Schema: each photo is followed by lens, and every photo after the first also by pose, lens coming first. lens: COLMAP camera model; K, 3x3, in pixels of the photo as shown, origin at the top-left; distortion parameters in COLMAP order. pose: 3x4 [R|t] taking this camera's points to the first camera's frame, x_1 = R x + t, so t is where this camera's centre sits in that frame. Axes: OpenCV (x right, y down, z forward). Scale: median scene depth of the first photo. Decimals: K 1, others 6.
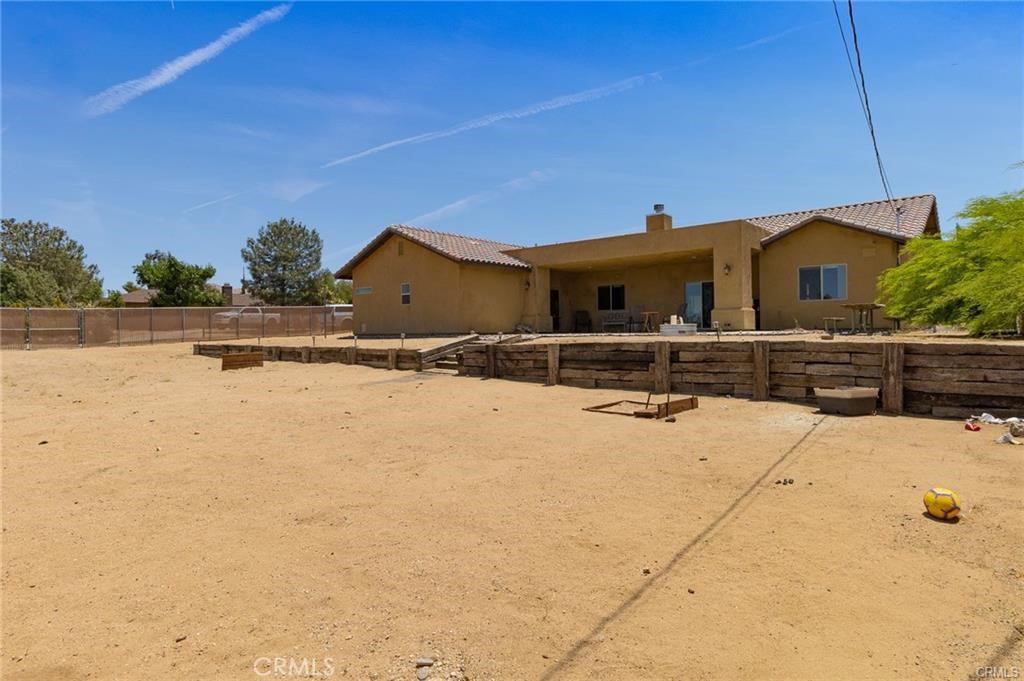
lens RADIAL K [[545.6, 0, 512.0], [0, 545.6, 340.5], [0, 0, 1]] dist [0.000857, 0.000104]
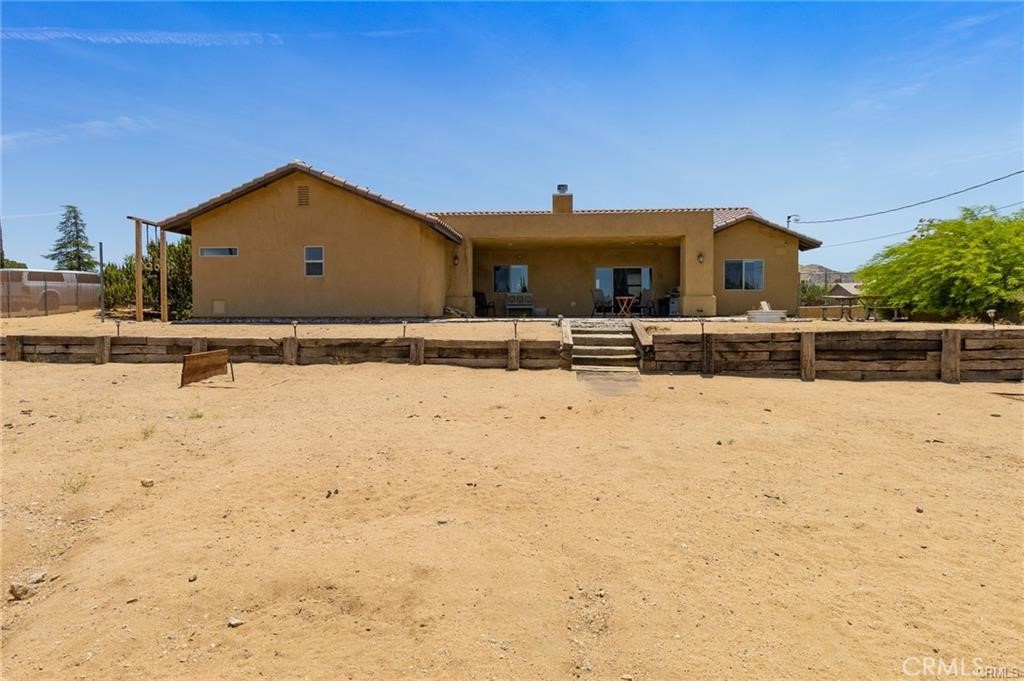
lens RADIAL K [[545.6, 0, 512.0], [0, 545.6, 340.5], [0, 0, 1]] dist [0.000857, 0.000104]
pose [[0.828128, -0.018398, 0.560237, -0.571857], [0.000470, 0.999484, 0.032129, -0.006241], [-0.560539, -0.026344, 0.827709, 0.389380]]
